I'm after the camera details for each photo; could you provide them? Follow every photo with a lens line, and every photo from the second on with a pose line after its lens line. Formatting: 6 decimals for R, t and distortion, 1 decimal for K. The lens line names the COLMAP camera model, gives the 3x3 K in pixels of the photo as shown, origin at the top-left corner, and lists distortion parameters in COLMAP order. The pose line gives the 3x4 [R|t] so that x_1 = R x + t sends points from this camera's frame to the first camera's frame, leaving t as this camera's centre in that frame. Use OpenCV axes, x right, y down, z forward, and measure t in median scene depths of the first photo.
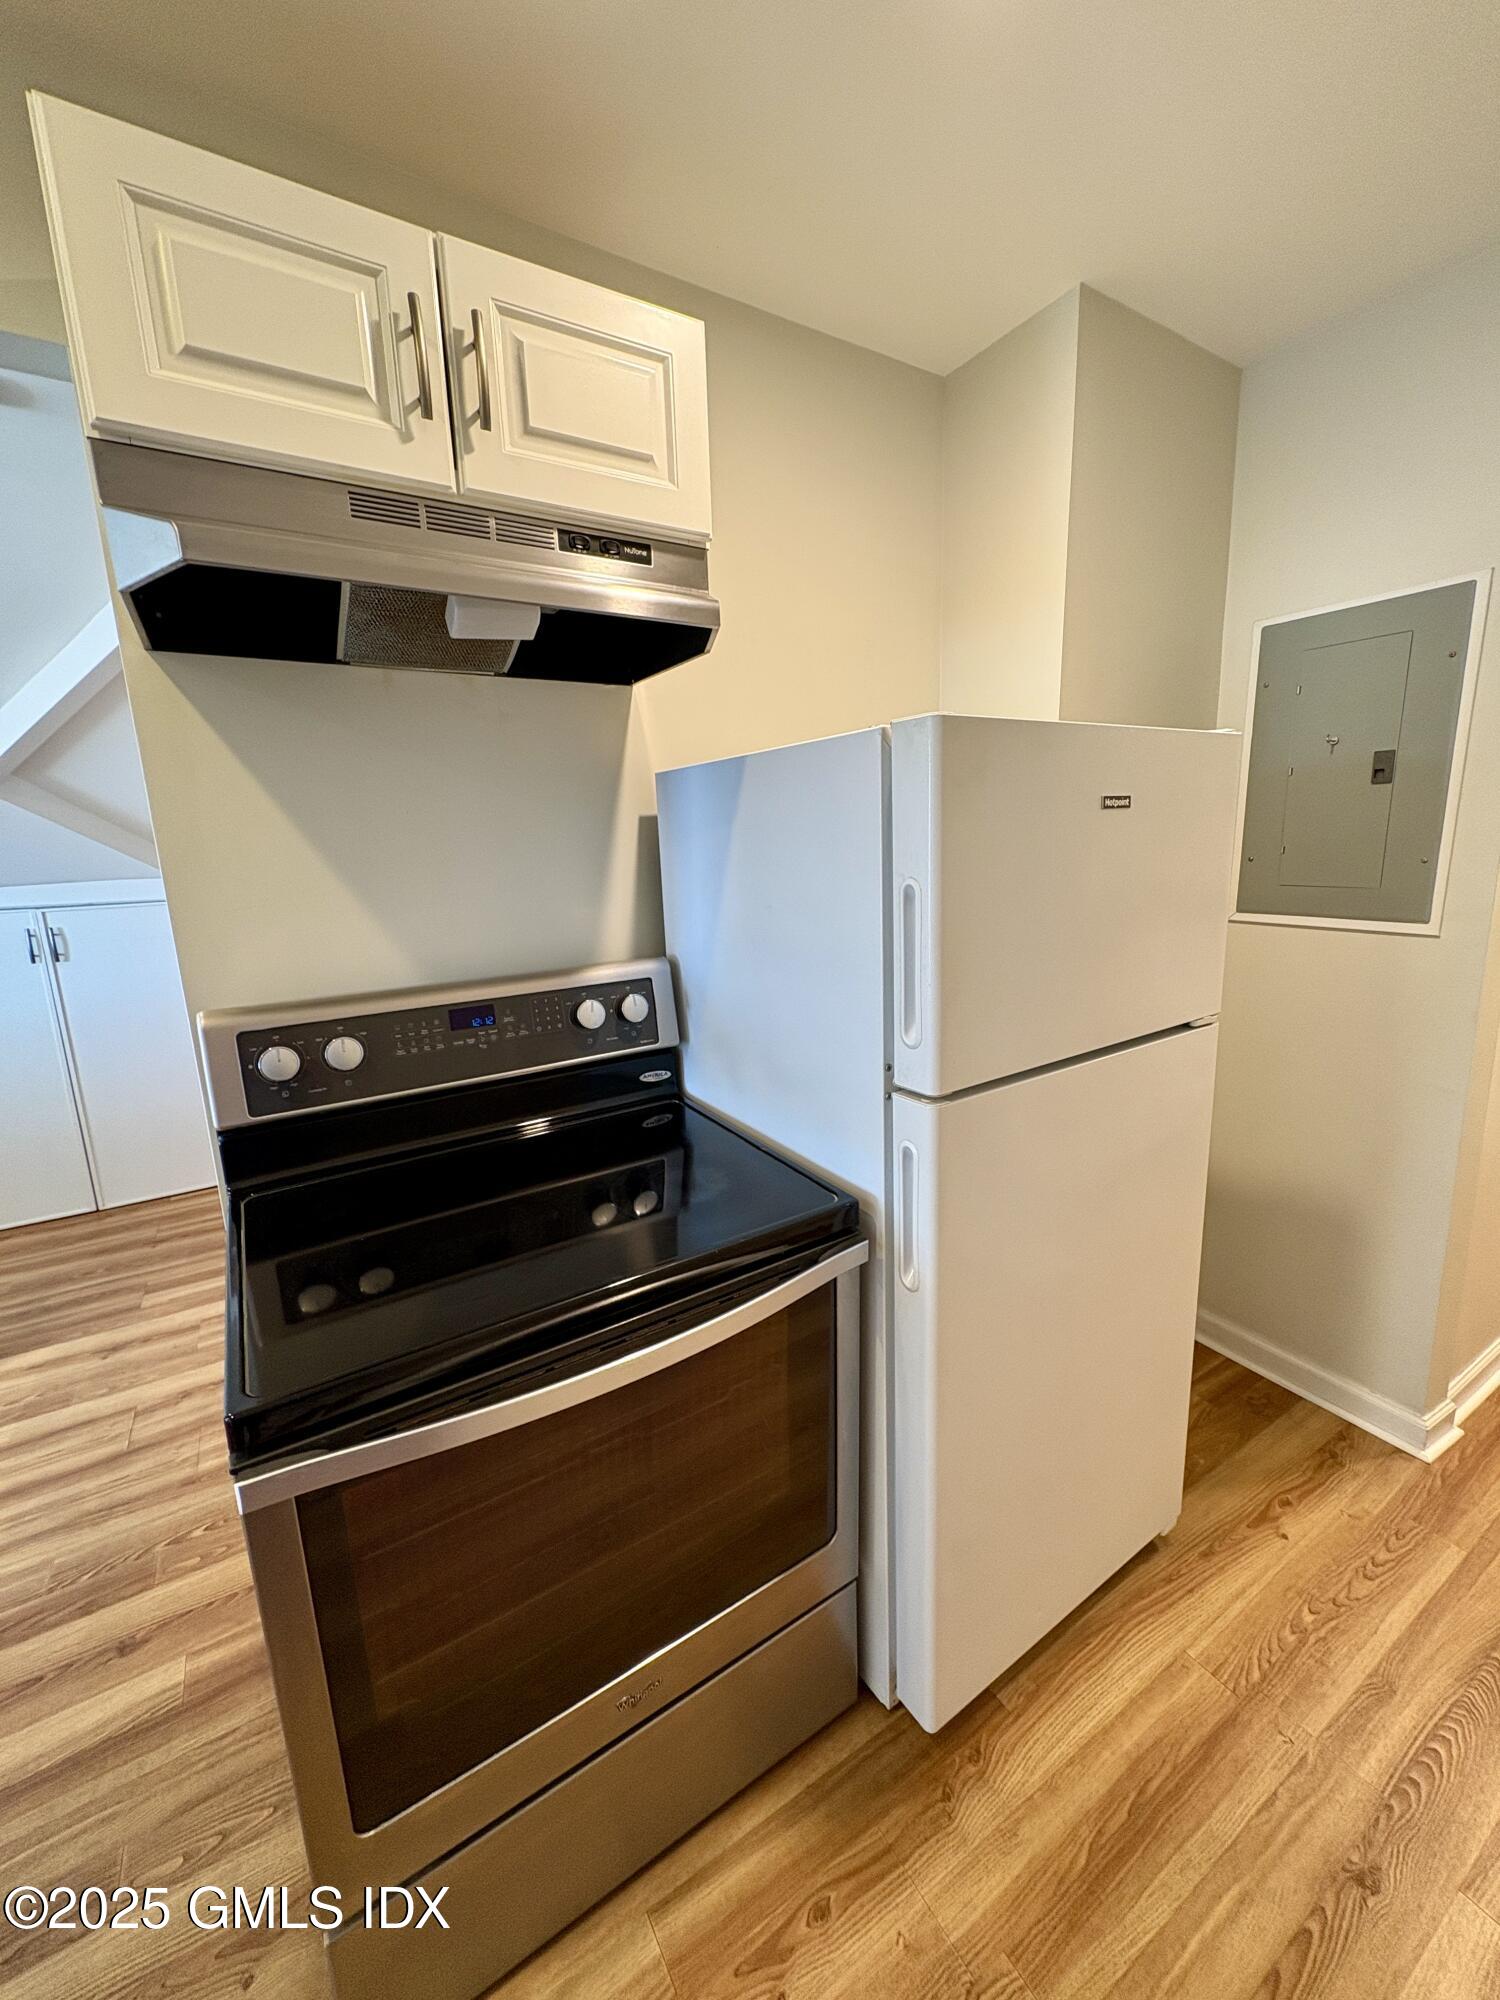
lens RADIAL K [[799.5, 0, 750.0], [0, 799.5, 1000.0], [0, 0, 1]] dist [0.018748, -0.000041]
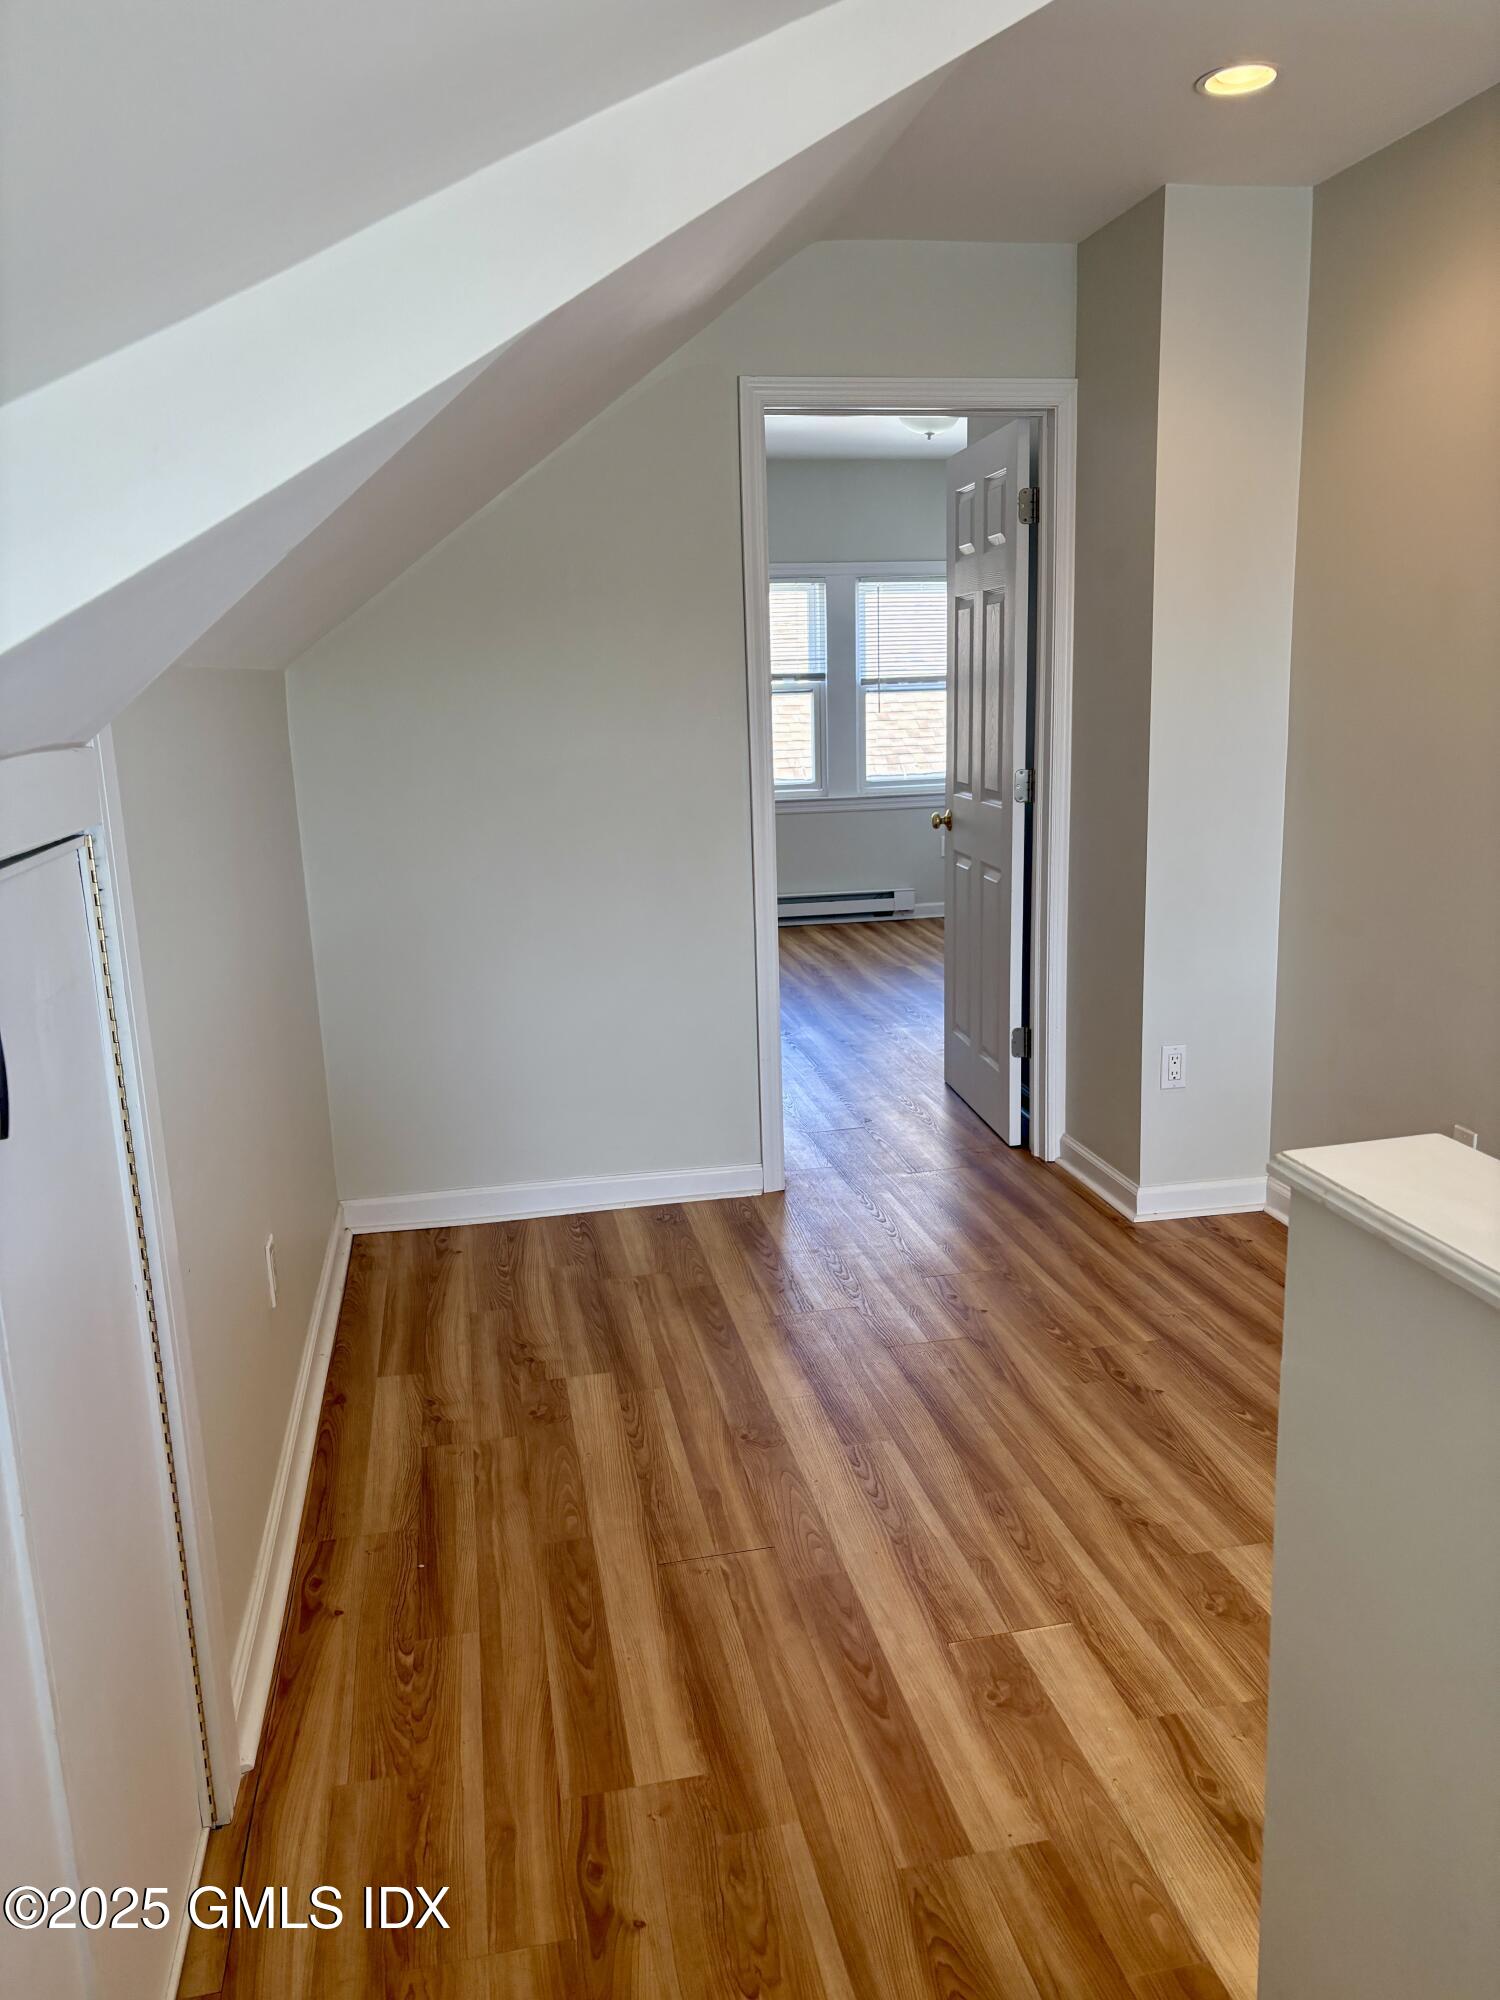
lens RADIAL K [[1474.9, 0, 750.0], [0, 1474.9, 1000.0], [0, 0, 1]] dist [0.007571, 0.003923]
pose [[0.343891, -0.177490, 0.922082, -1.332115], [0.206124, 0.972292, 0.110281, -0.098579], [-0.916107, 0.152139, 0.370948, 0.793875]]
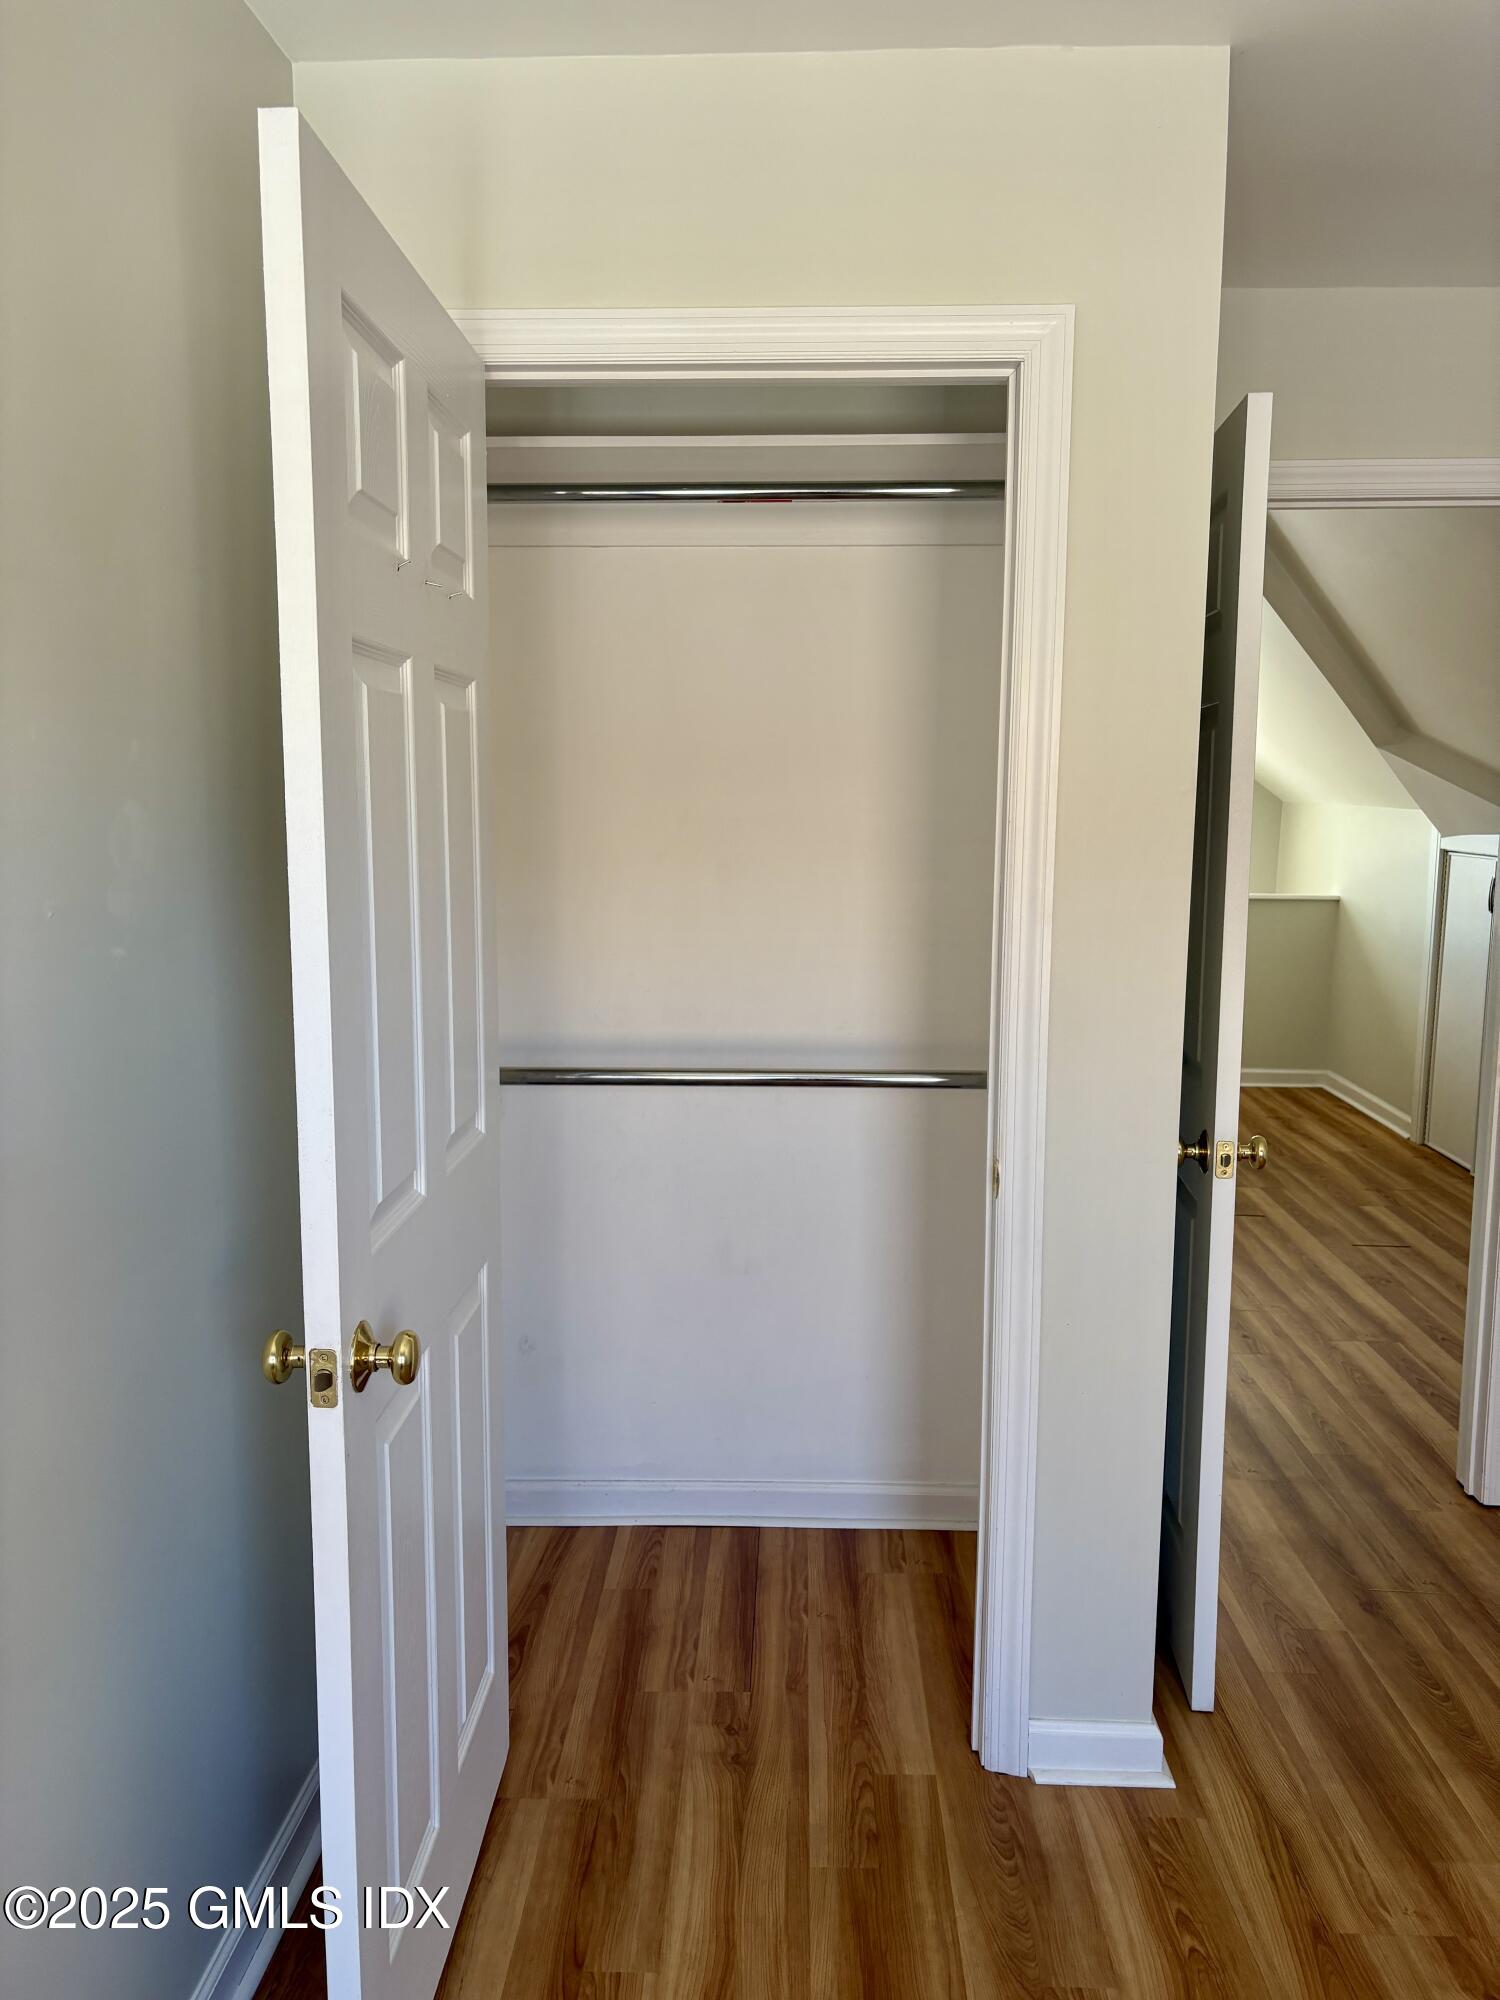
lens RADIAL K [[1494.0, 0, 750.0], [0, 1494.0, 1000.0], [0, 0, 1]] dist [0.000914, -0.000978]
pose [[-0.545106, 0.142754, -0.826124, 1.354731], [-0.155997, 0.950916, 0.267251, -0.340397], [0.823726, 0.274553, -0.496081, 1.389343]]
